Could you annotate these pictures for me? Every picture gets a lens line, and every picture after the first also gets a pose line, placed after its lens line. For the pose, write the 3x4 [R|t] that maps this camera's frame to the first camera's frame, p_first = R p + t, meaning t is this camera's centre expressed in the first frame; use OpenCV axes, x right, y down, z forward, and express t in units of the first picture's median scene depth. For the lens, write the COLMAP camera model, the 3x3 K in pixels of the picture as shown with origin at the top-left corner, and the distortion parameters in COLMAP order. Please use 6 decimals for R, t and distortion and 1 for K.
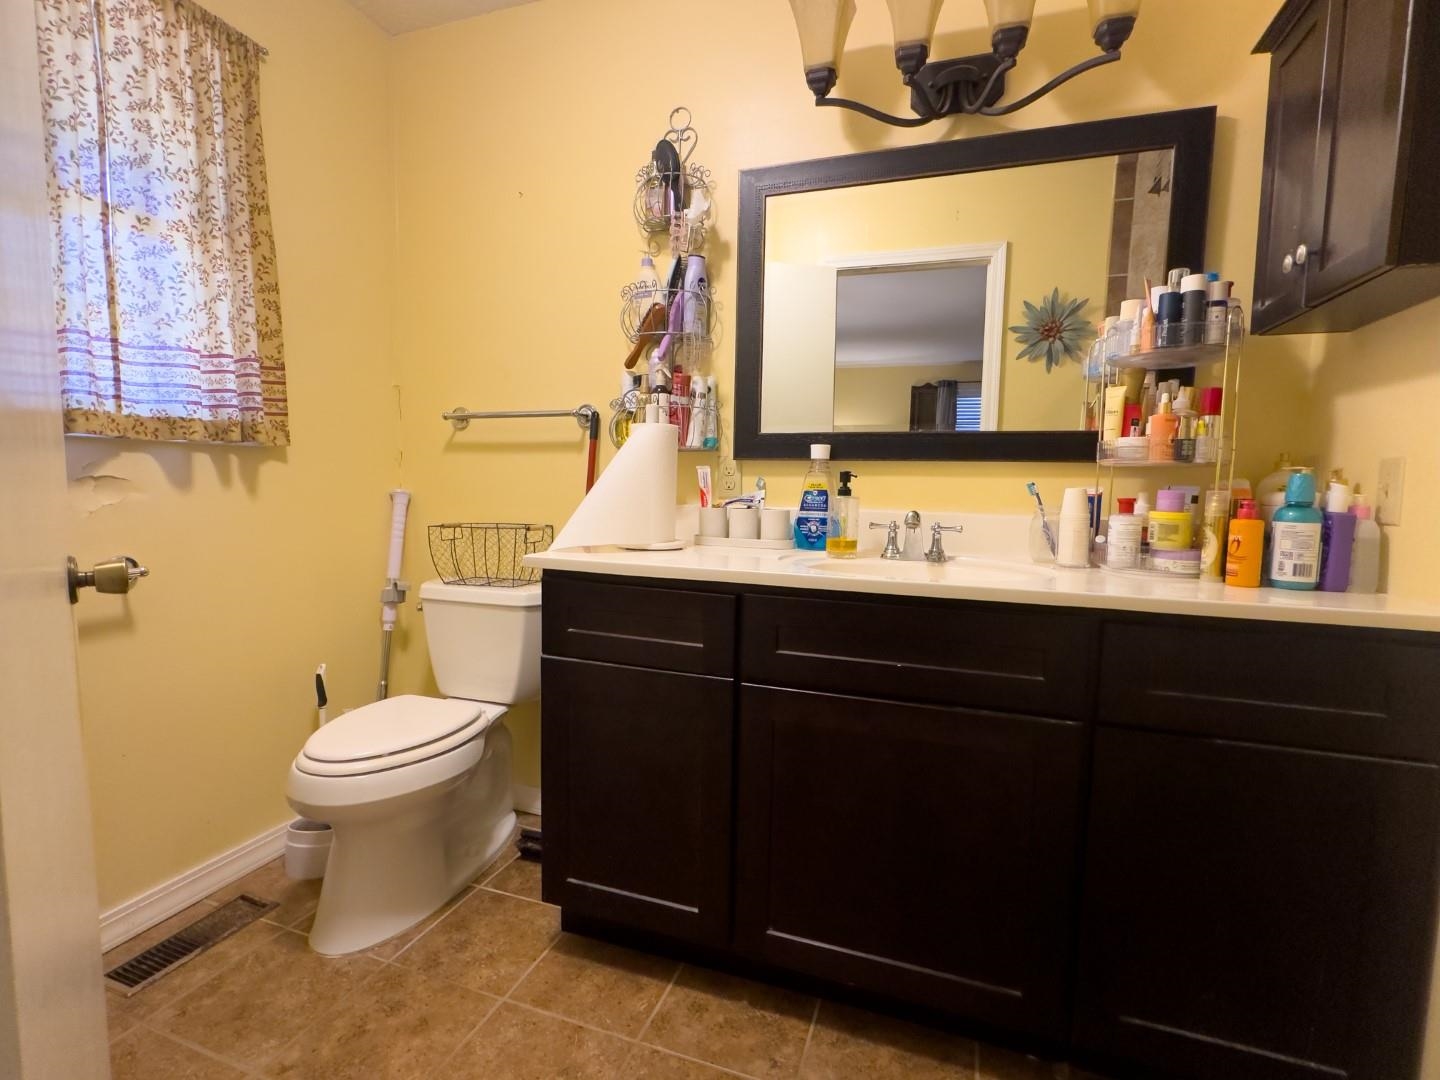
lens RADIAL K [[682.9, 0, 715.9], [0, 682.9, 544.4], [0, 0, 1]] dist [0.001007, -0.002513]
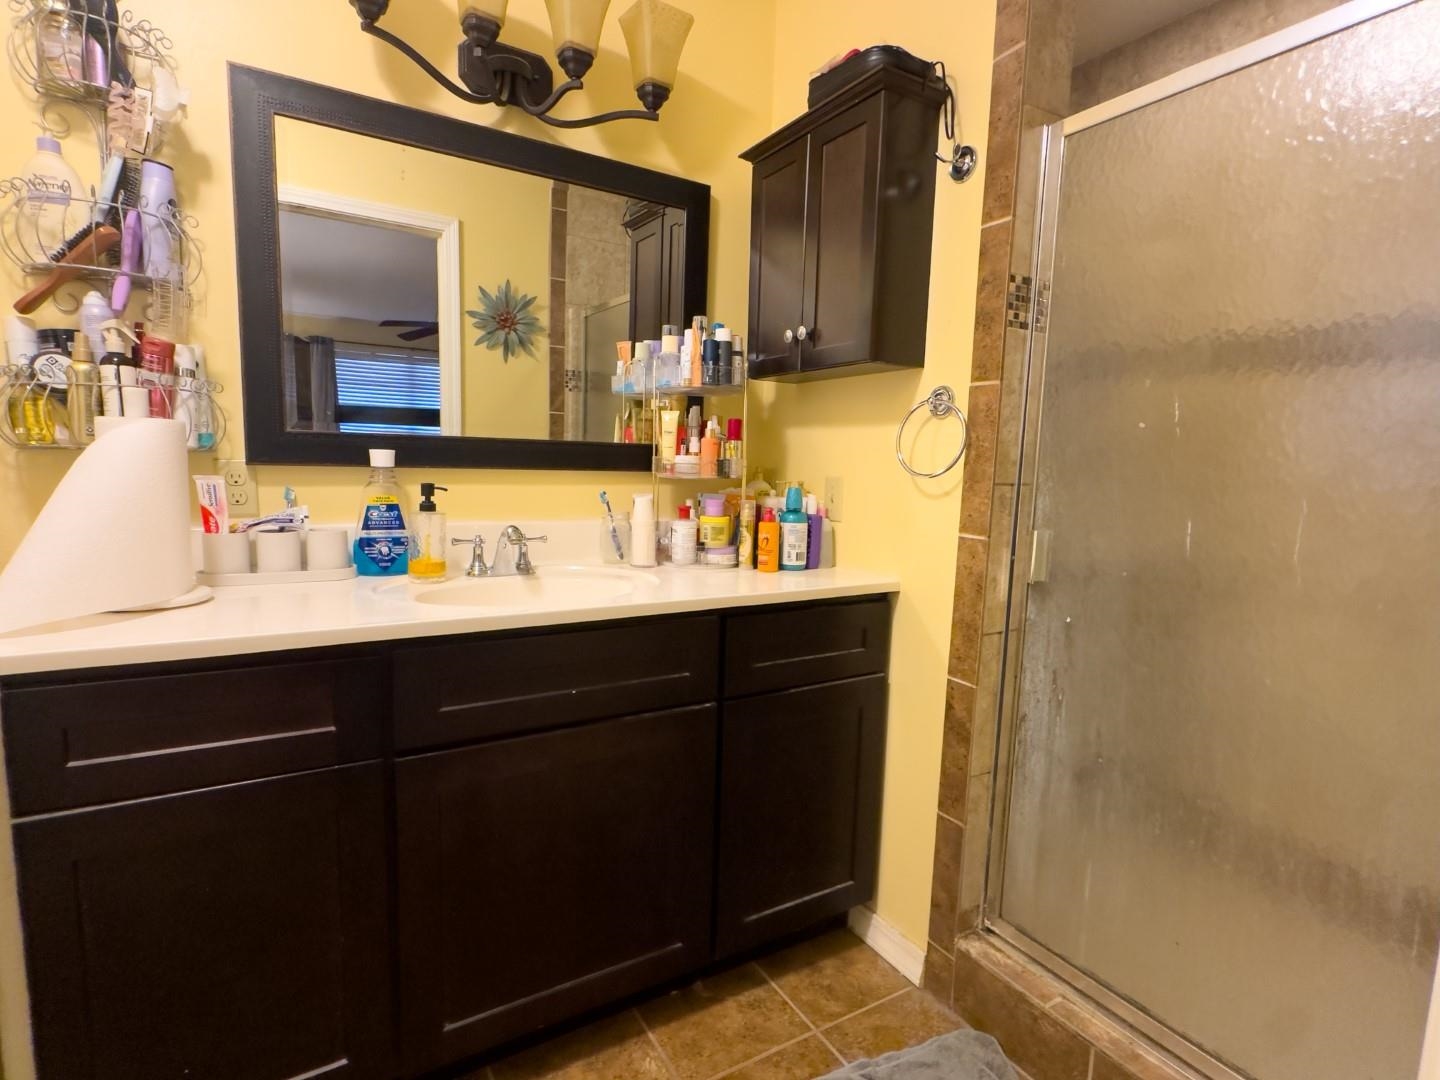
lens RADIAL K [[714.9, 0, 716.8], [0, 714.9, 547.3], [0, 0, 1]] dist [-0.001853, -0.001101]
pose [[0.637829, -0.093451, 0.764488, -0.298435], [0.053727, 0.995592, 0.076876, -0.081368], [-0.768302, -0.007960, 0.640038, 0.142157]]
